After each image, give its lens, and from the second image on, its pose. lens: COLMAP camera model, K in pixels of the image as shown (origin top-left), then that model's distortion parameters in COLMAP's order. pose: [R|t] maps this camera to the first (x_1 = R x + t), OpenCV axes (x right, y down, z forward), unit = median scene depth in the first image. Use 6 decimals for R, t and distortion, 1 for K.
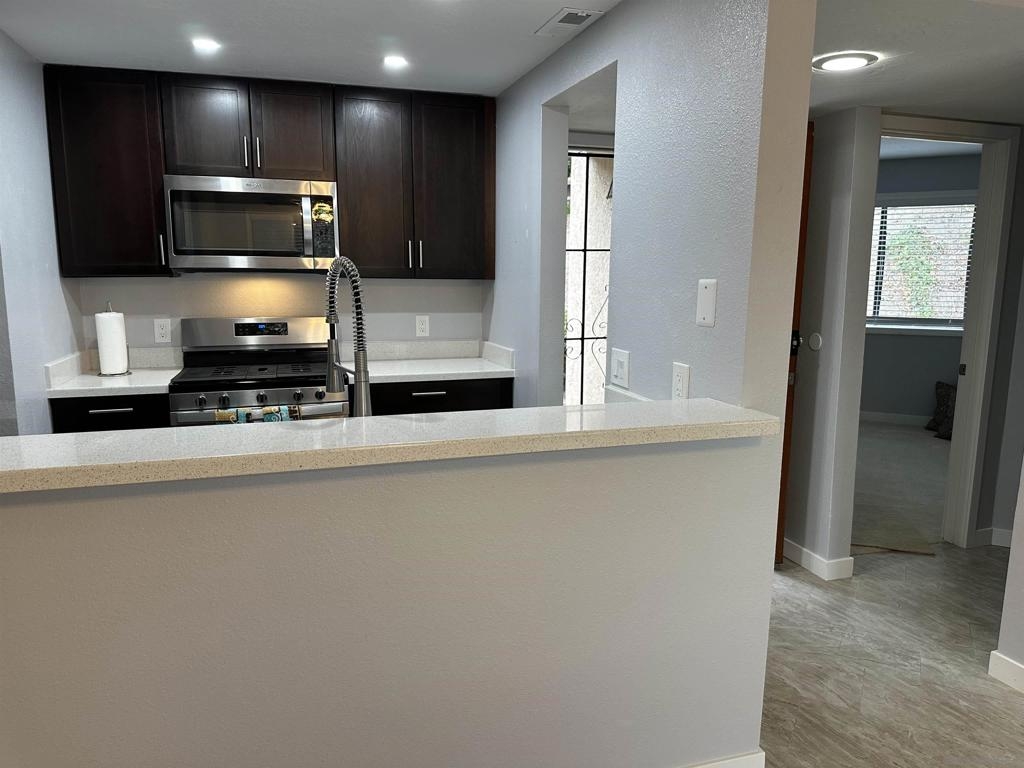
lens RADIAL K [[719.6, 0, 512.0], [0, 719.6, 384.0], [0, 0, 1]] dist [0.003825, 0.000642]
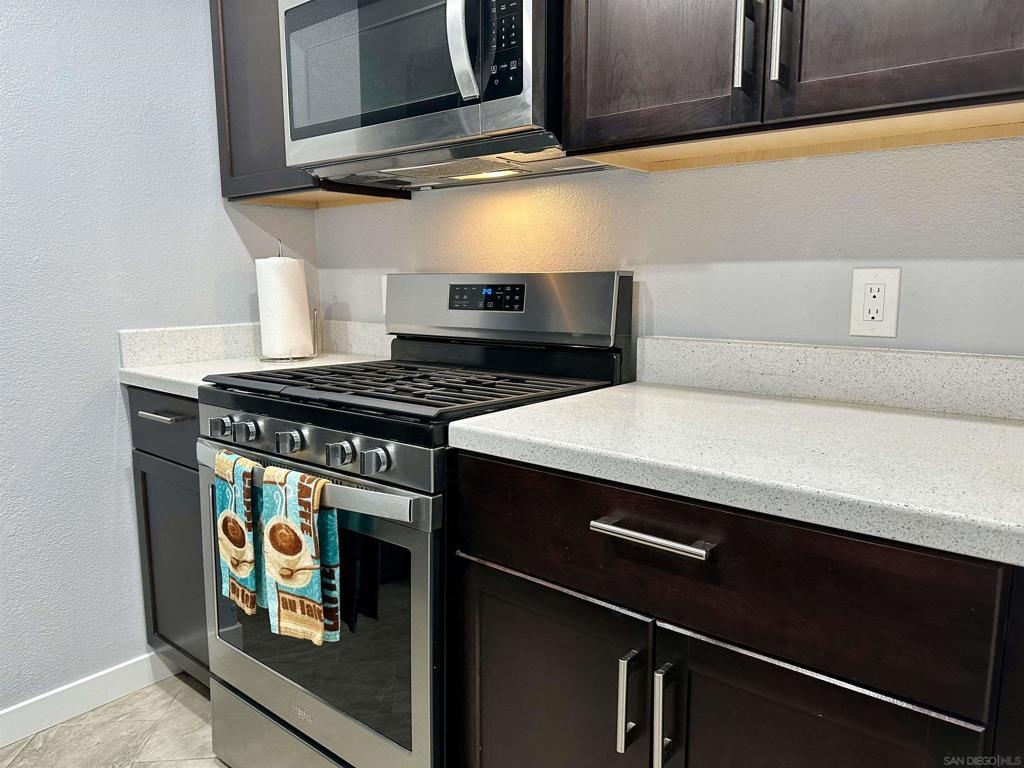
lens RADIAL K [[716.3, 0, 512.0], [0, 716.3, 384.0], [0, 0, 1]] dist [0.163647, 0.000082]
pose [[0.540323, 0.120458, -0.832791, 0.079955], [-0.118688, 0.990716, 0.066295, -0.056061], [0.833045, 0.063022, 0.549603, 0.809355]]
